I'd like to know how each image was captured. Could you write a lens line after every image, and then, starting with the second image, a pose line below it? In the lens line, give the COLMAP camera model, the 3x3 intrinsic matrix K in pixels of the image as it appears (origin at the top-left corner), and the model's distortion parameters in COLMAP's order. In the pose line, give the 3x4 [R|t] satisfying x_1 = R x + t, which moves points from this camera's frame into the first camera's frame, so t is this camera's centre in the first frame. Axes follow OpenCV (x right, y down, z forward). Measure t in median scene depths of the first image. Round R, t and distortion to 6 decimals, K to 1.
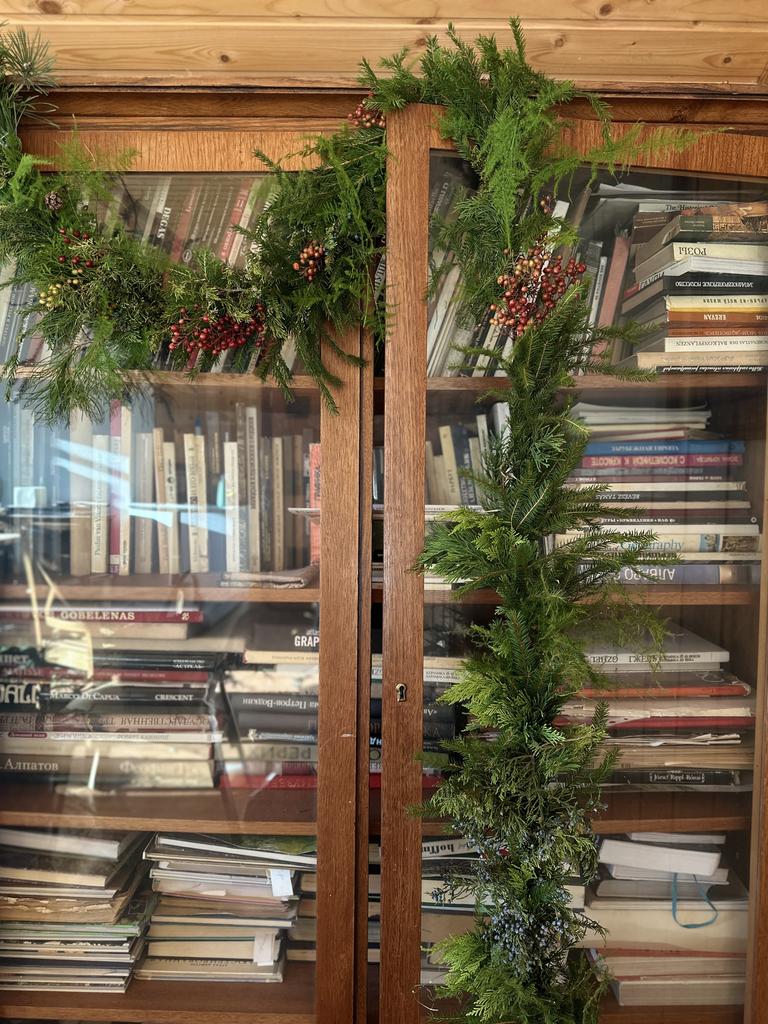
lens RADIAL K [[904.1, 0, 384.0], [0, 904.1, 512.0], [0, 0, 1]] dist [-0.111837, 0.014165]
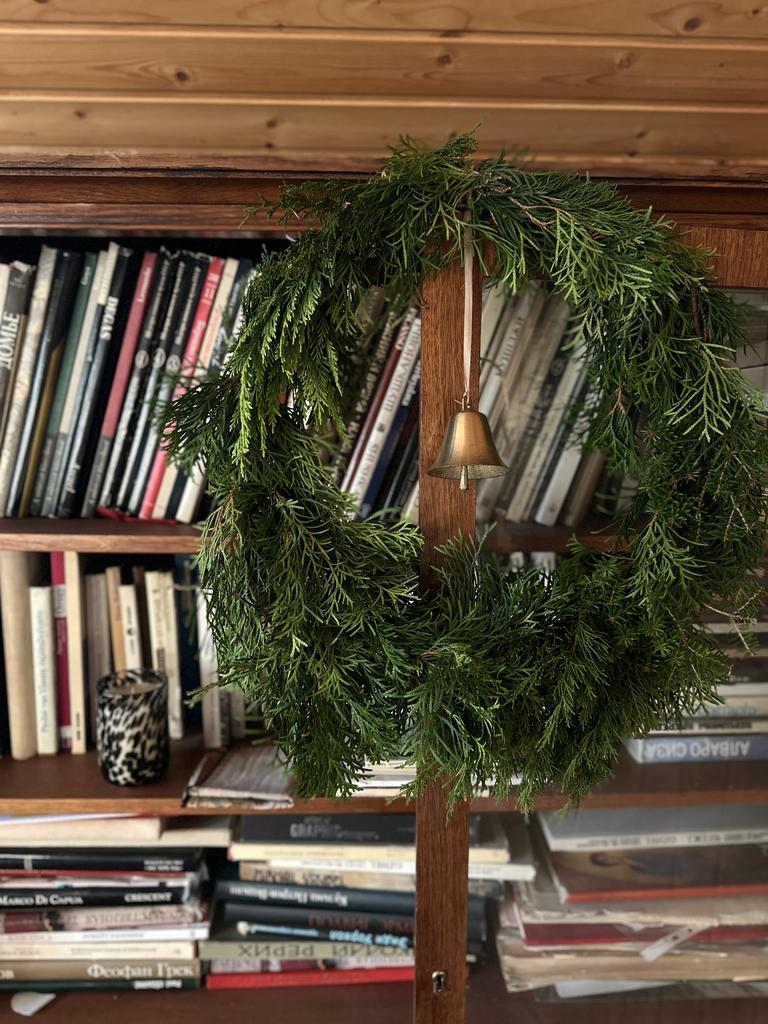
lens RADIAL K [[904.1, 0, 384.0], [0, 904.1, 512.0], [0, 0, 1]] dist [-0.111837, 0.014165]
pose [[0.999189, -0.010866, 0.038777, -0.042895], [0.006670, 0.994264, 0.106749, -0.232951], [-0.039715, -0.106404, 0.993530, 0.215515]]
